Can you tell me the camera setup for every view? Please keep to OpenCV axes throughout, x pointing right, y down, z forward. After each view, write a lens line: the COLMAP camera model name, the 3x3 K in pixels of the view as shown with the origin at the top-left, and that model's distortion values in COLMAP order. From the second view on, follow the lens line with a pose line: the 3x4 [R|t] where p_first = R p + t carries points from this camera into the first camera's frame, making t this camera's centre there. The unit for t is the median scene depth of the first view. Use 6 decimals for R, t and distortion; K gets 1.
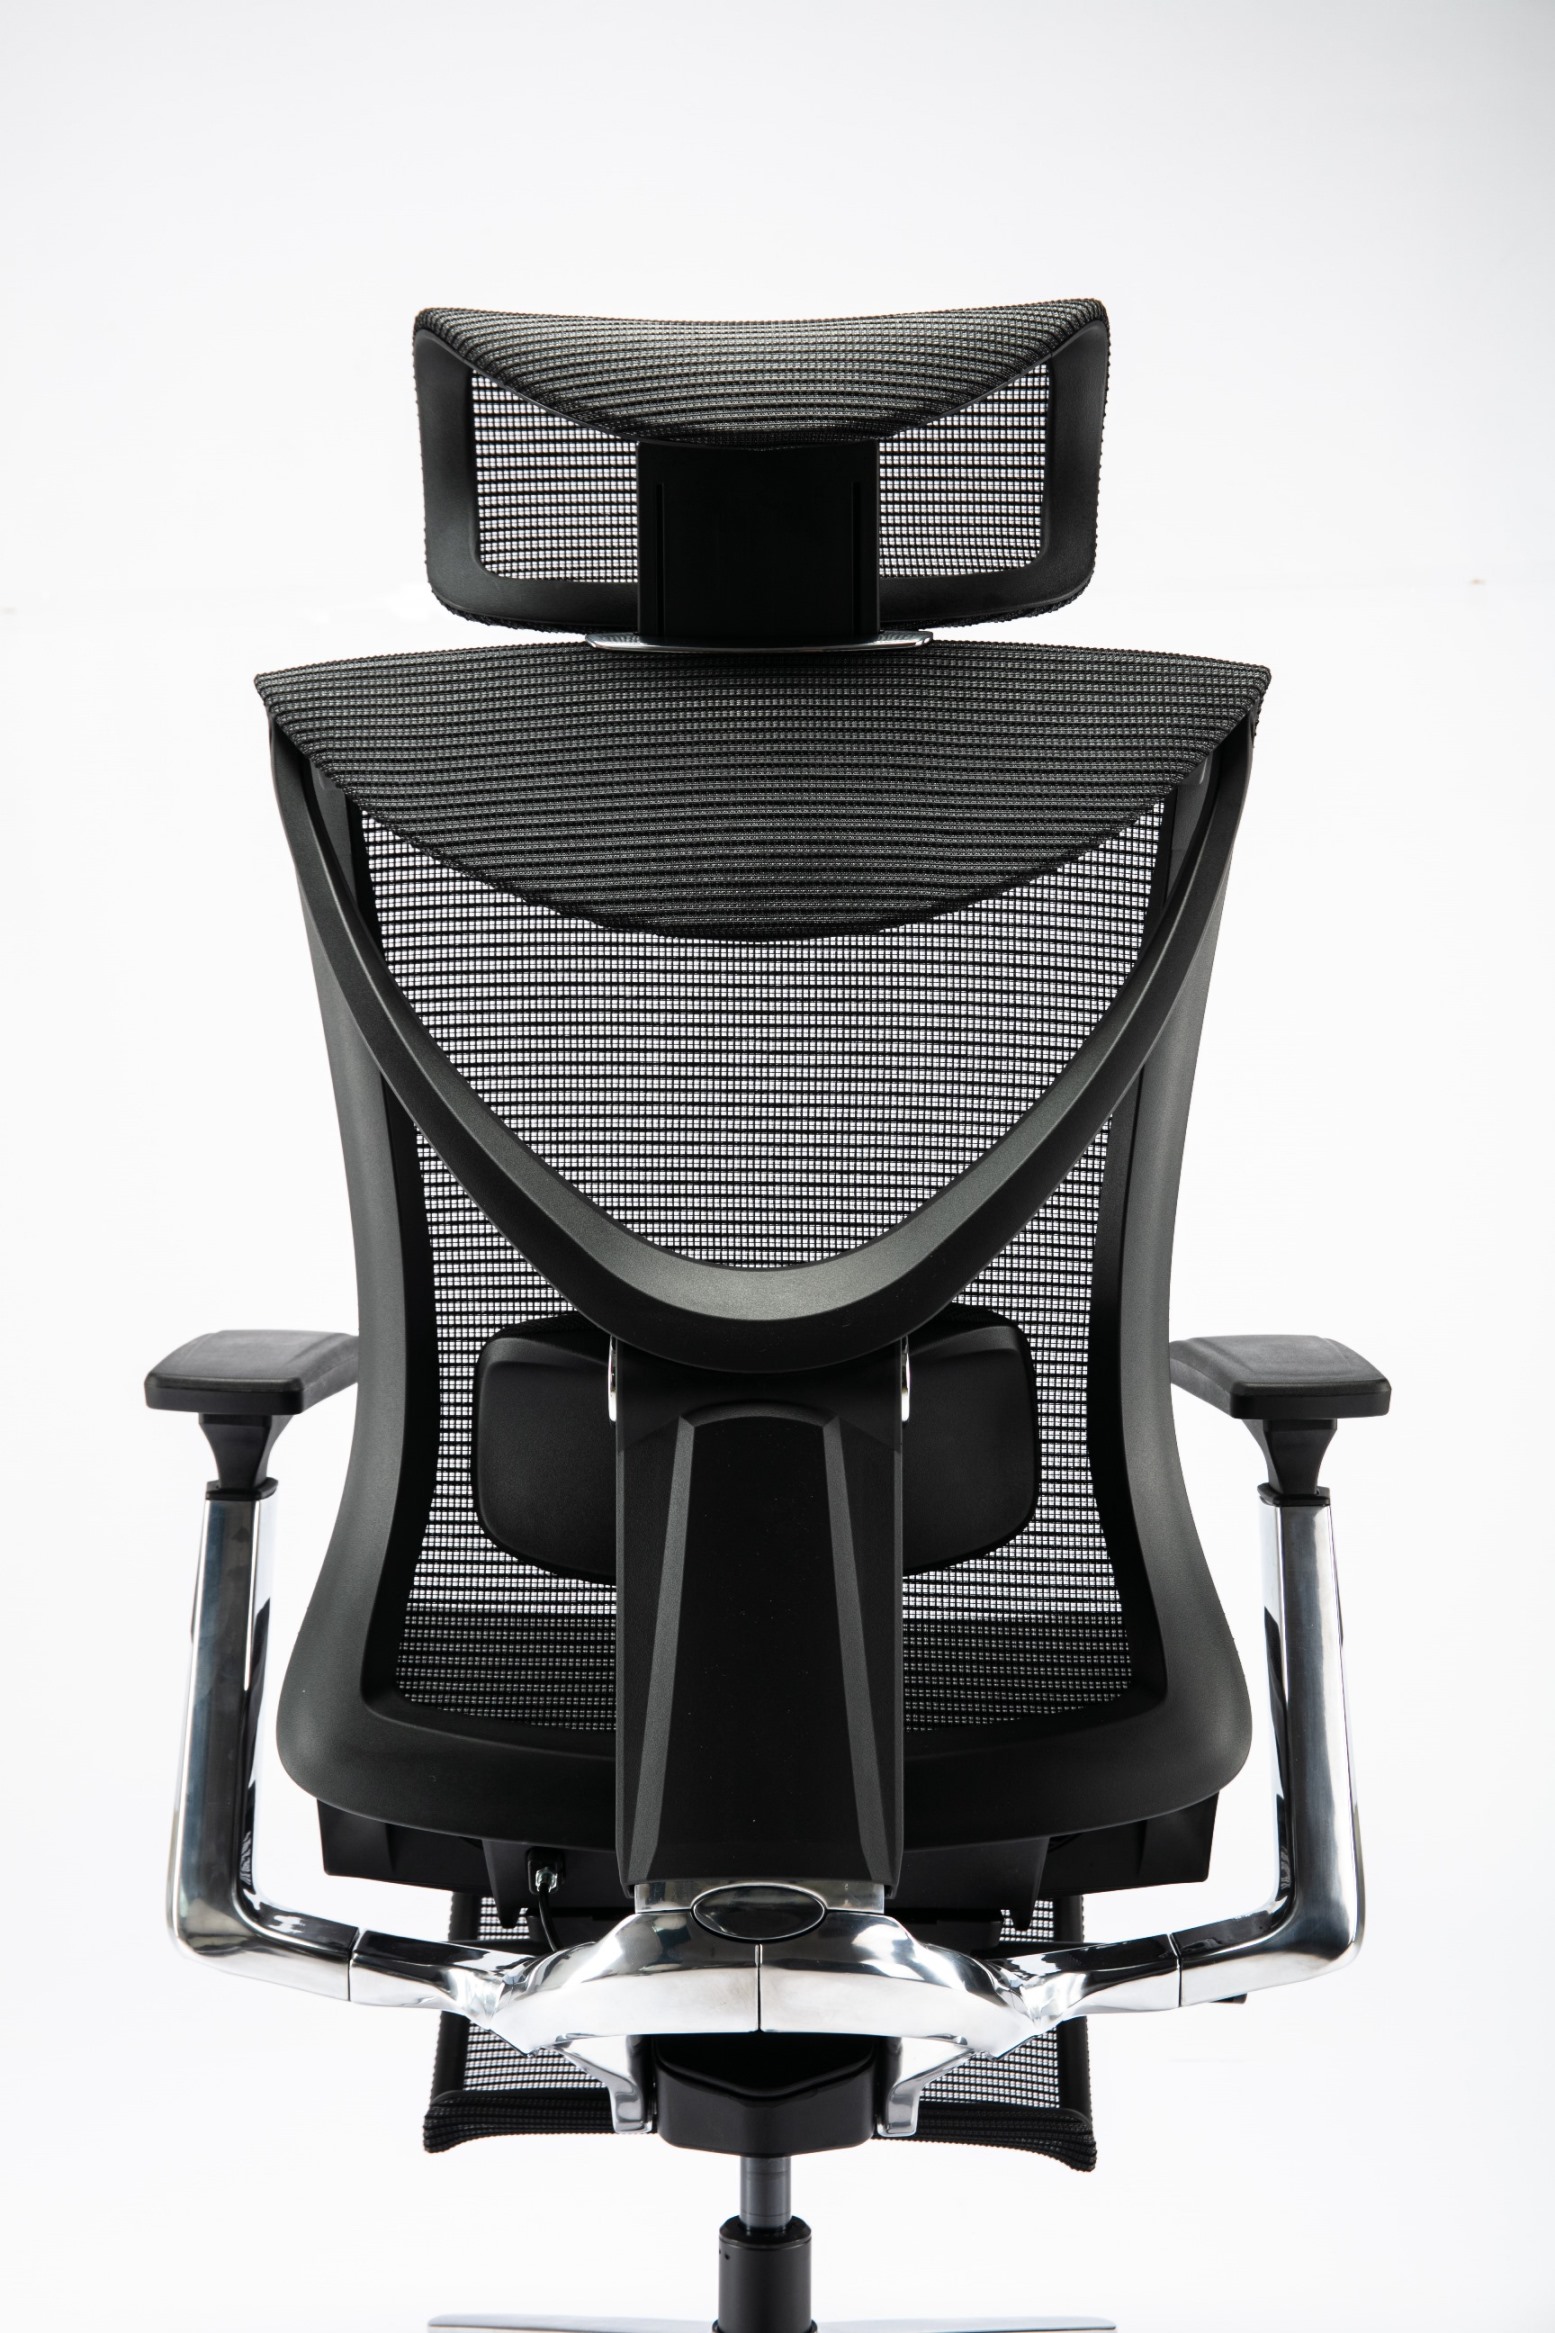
lens RADIAL K [[3685.3, 0, 766.1], [0, 3685.3, 1157.0], [0, 0, 1]] dist [0.042346, 0.000000]
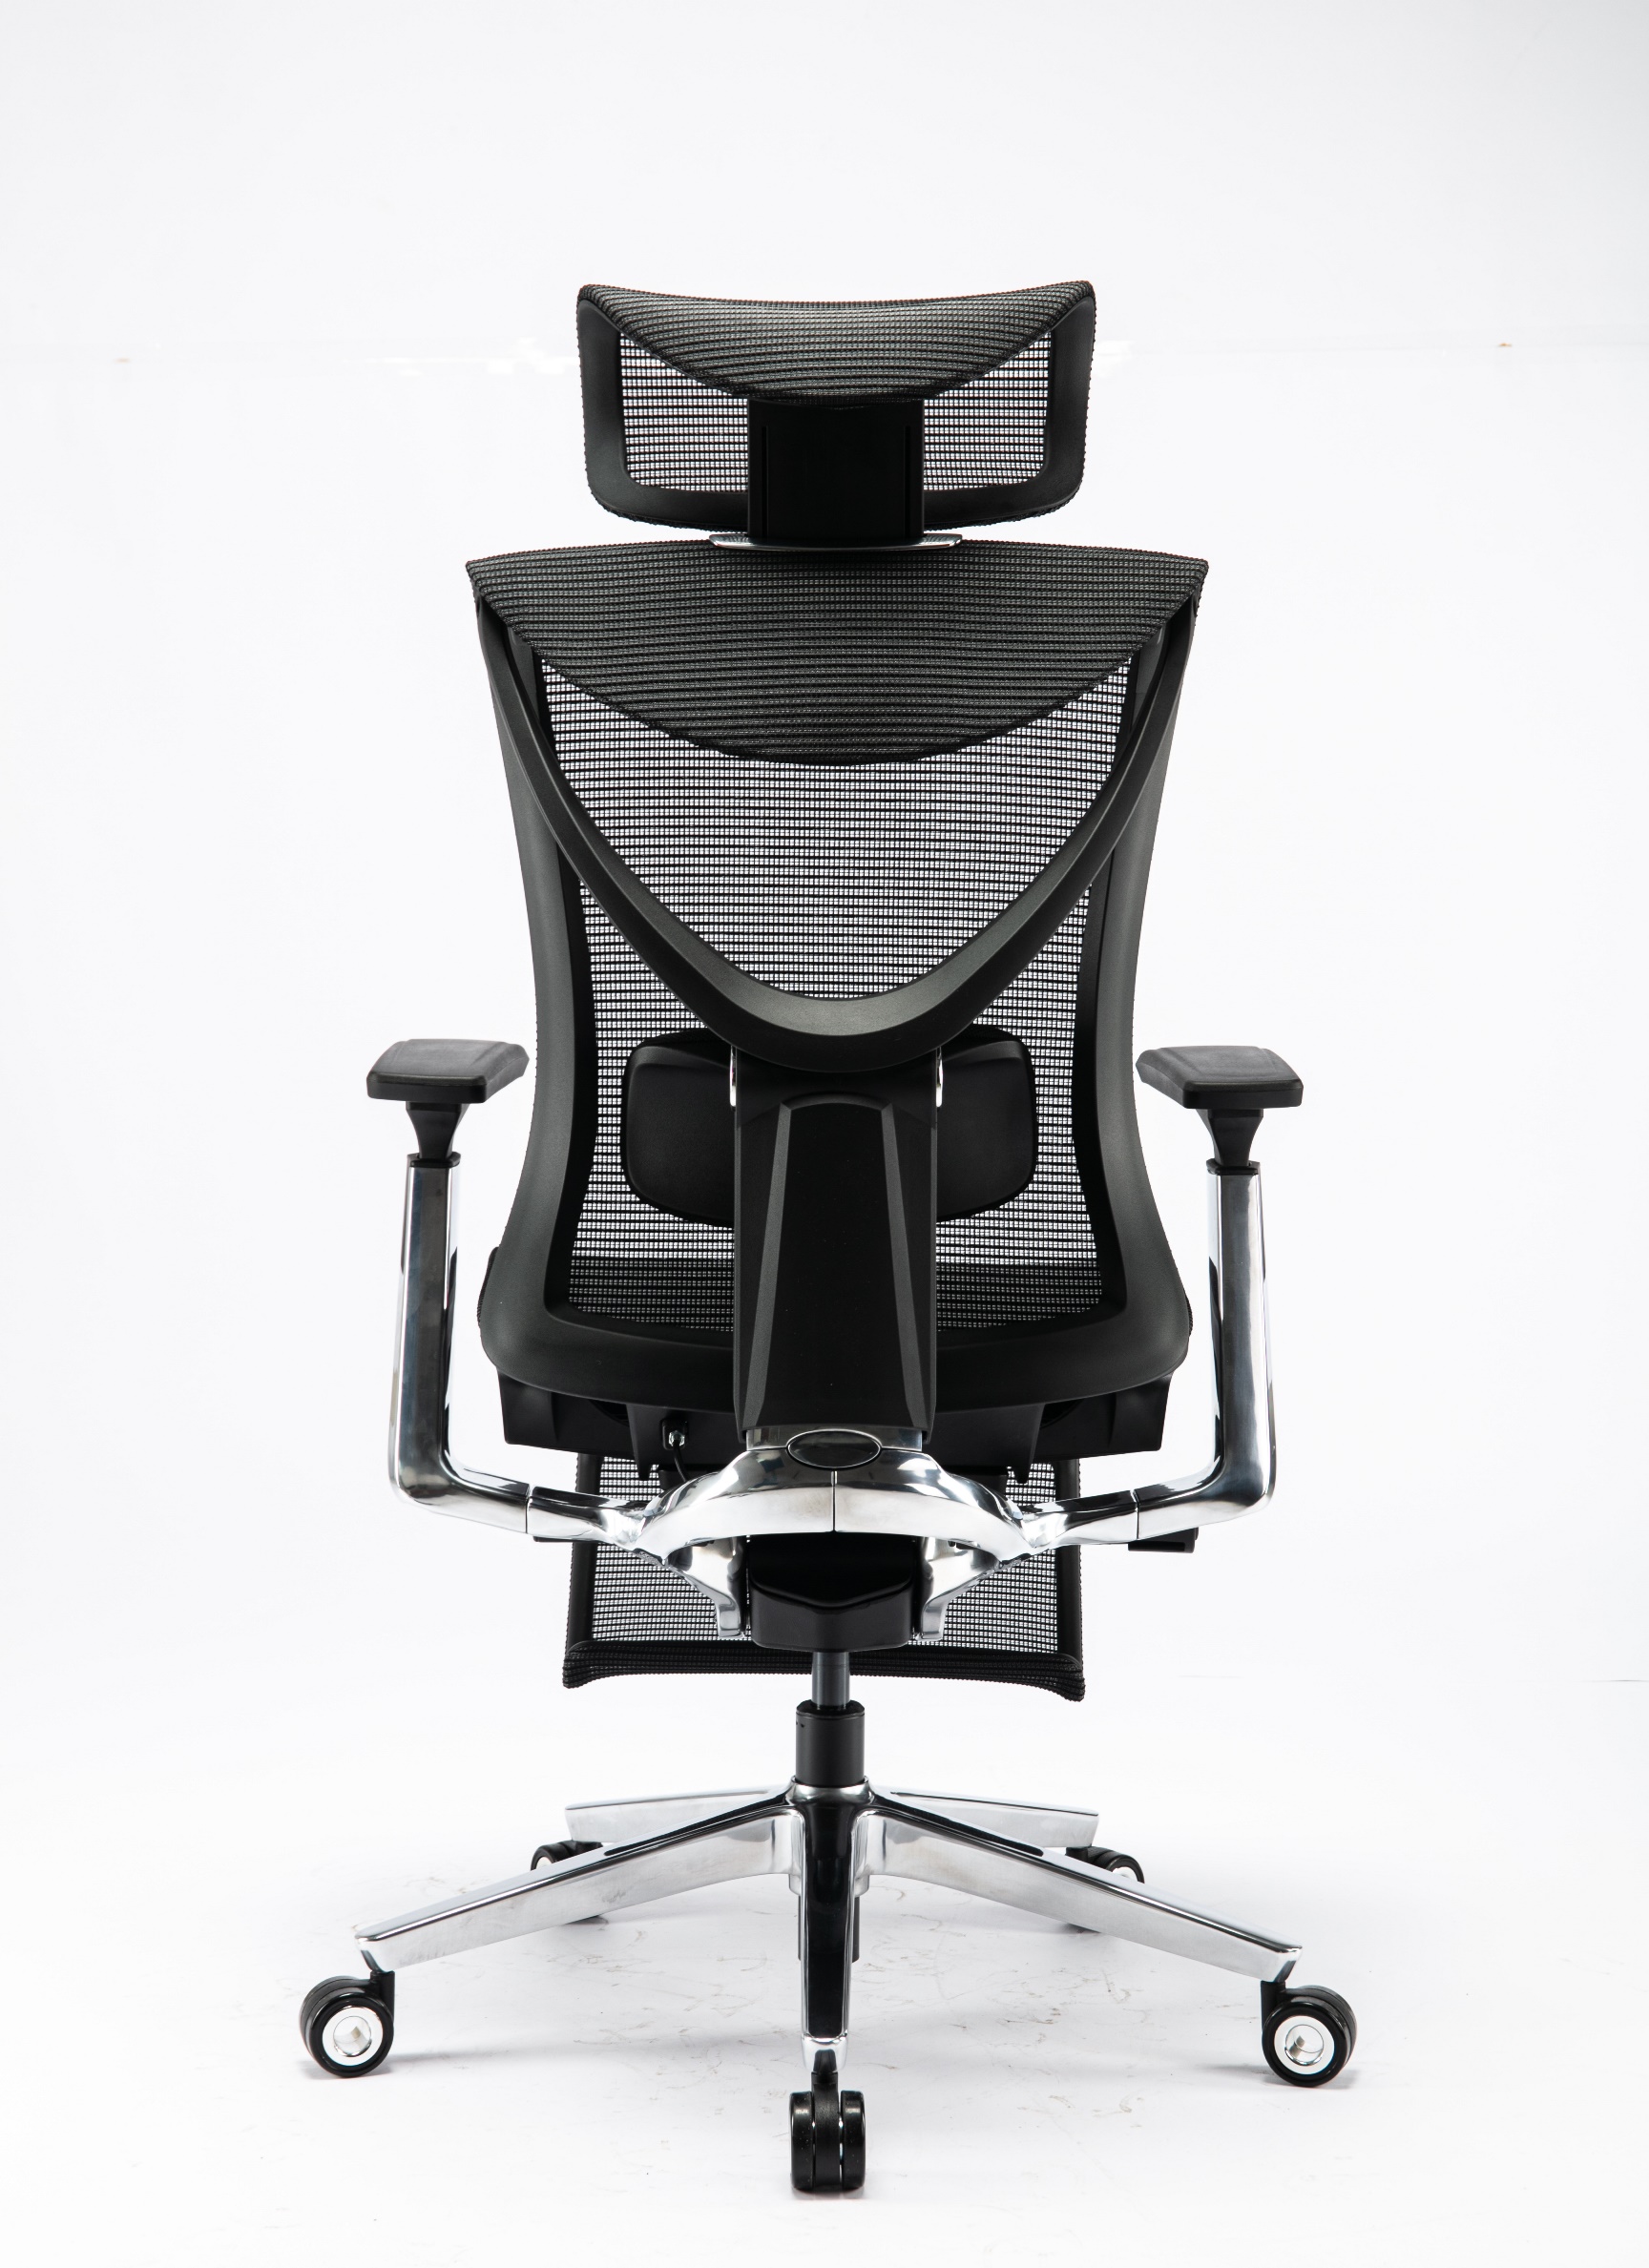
lens RADIAL K [[4371.5, 0, 822.5], [0, 4371.5, 1201.9], [0, 0, 1]] dist [0.001442, 0.000000]
pose [[0.999945, 0.003389, 0.009950, -0.021485], [-0.004244, 0.996187, 0.087136, -0.035186], [-0.009617, -0.087174, 0.996147, -0.619622]]
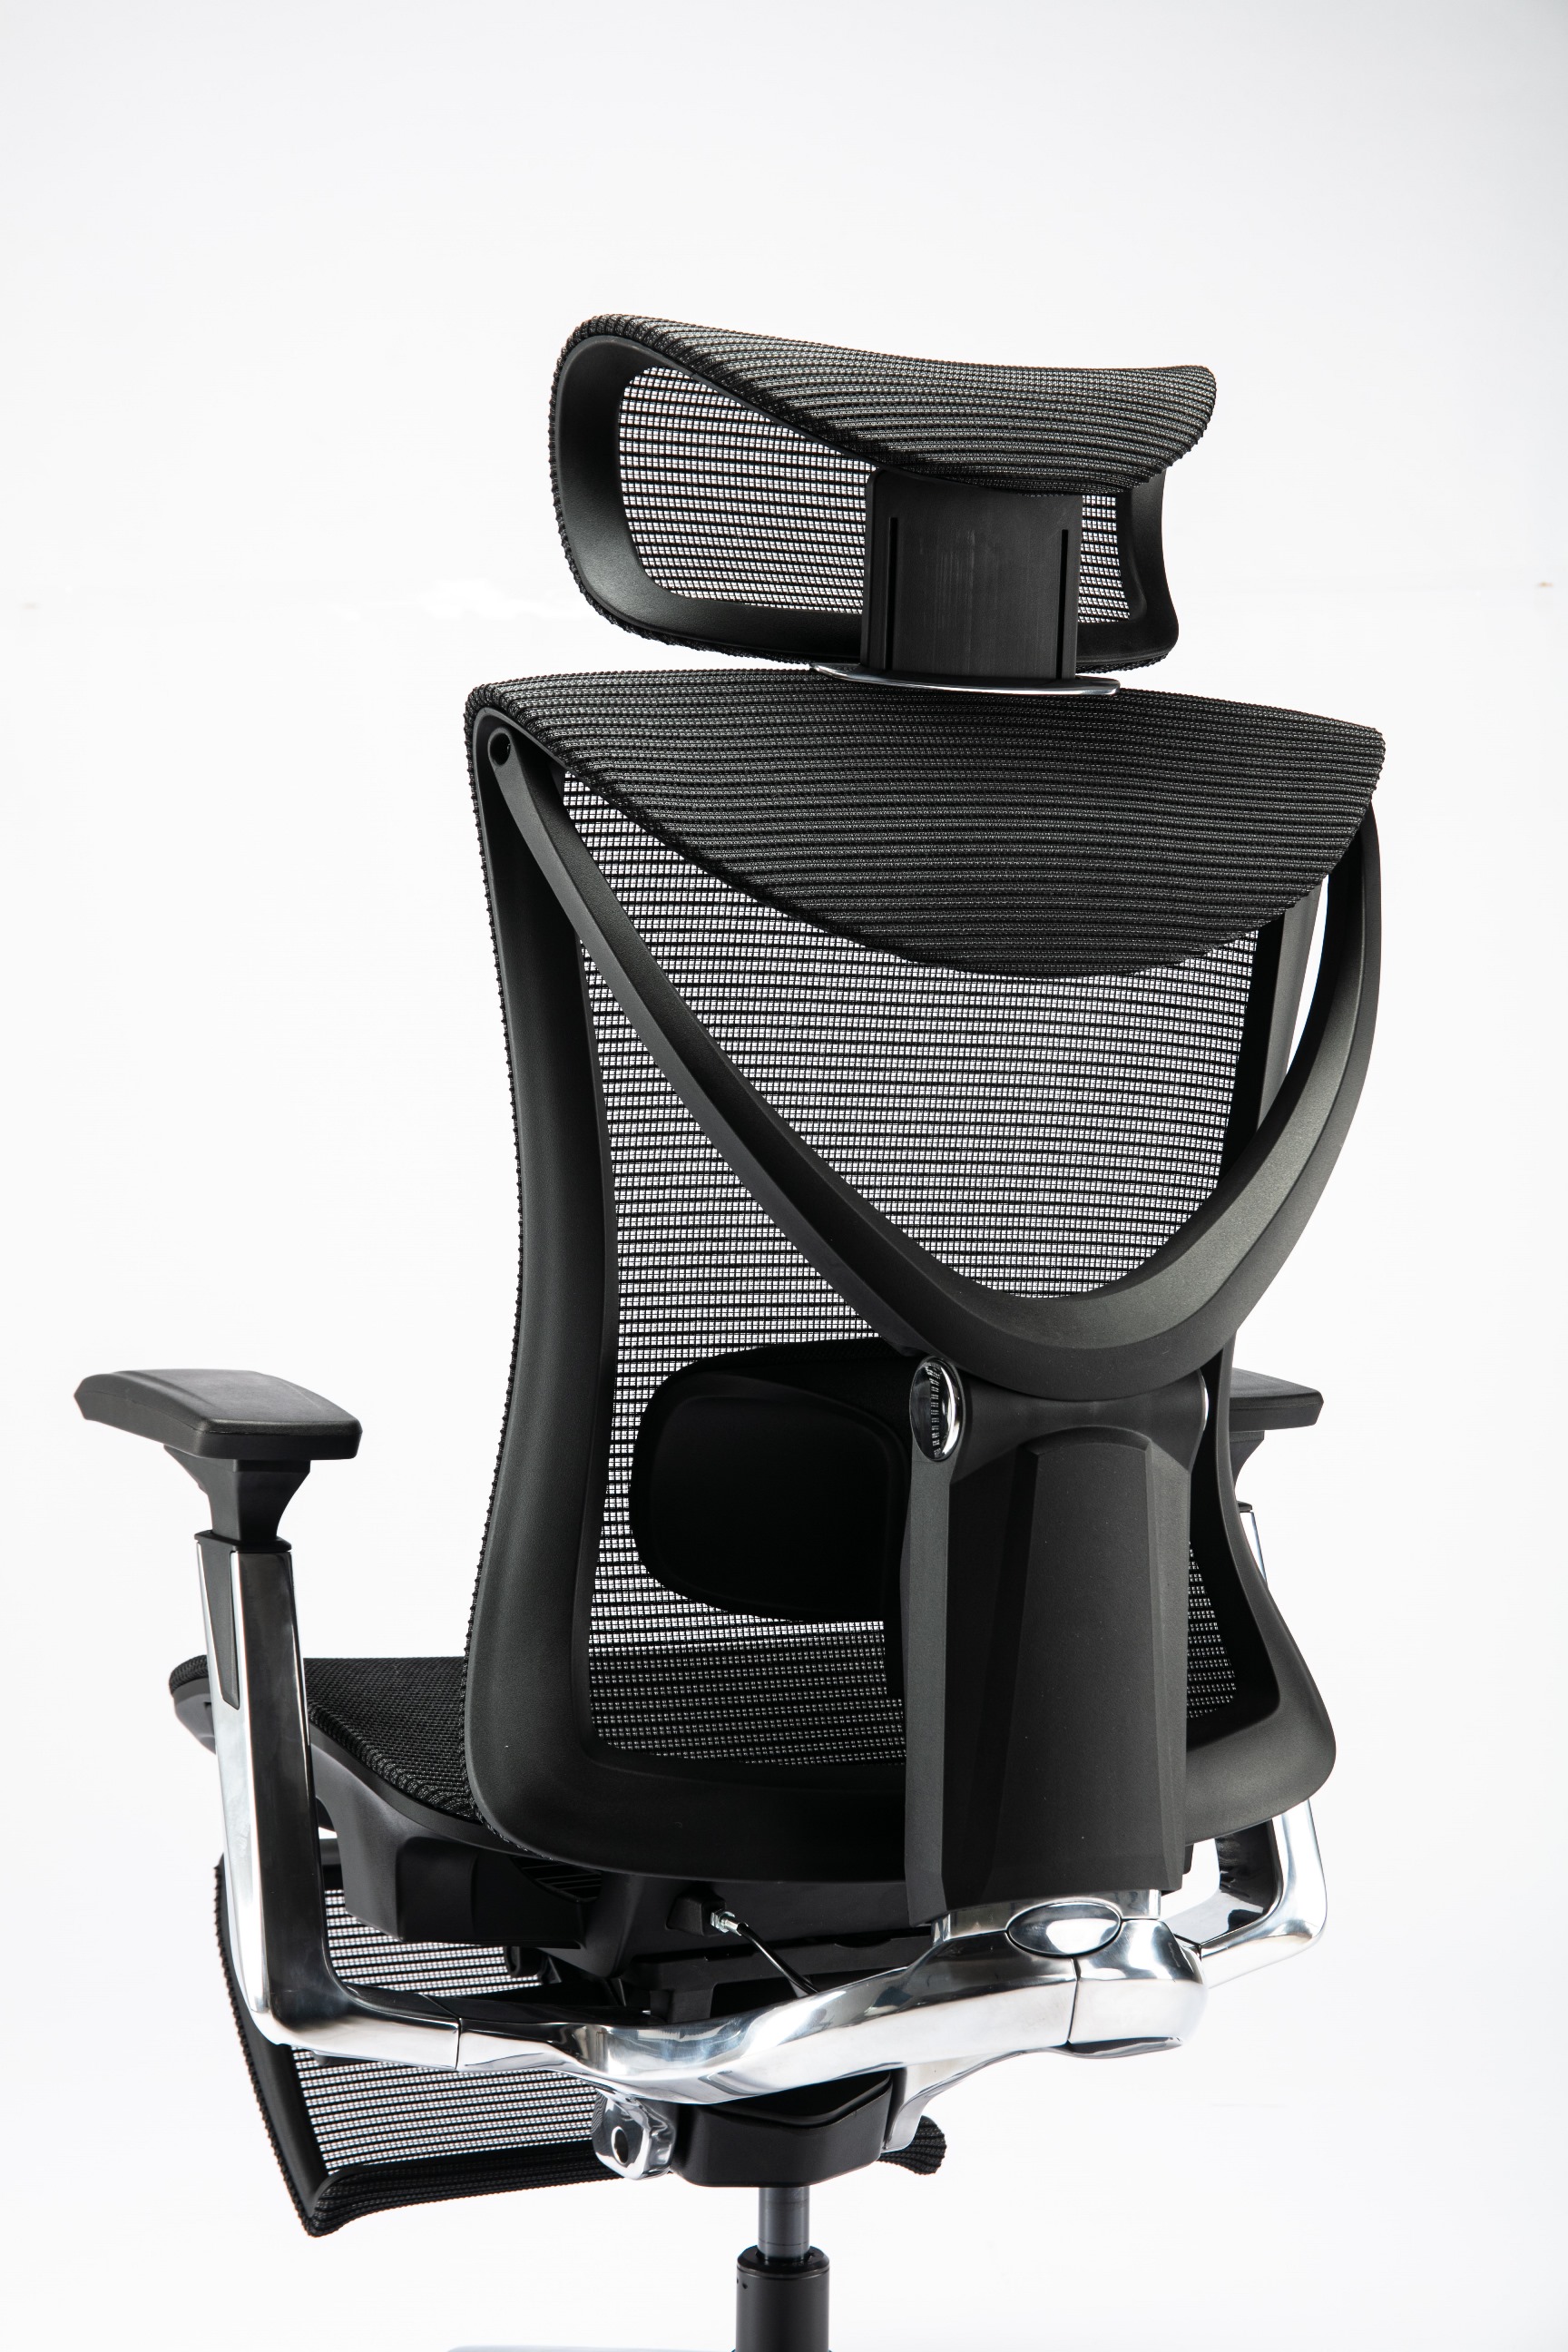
lens RADIAL K [[3885.6, 0, 768.8], [0, 3885.6, 1178.7], [0, 0, 1]] dist [0.028285, 0.000000]
pose [[0.901131, -0.002573, 0.433540, -0.496594], [-0.000851, 0.999970, 0.007704, -0.010388], [-0.433547, -0.007311, 0.901101, 0.058312]]
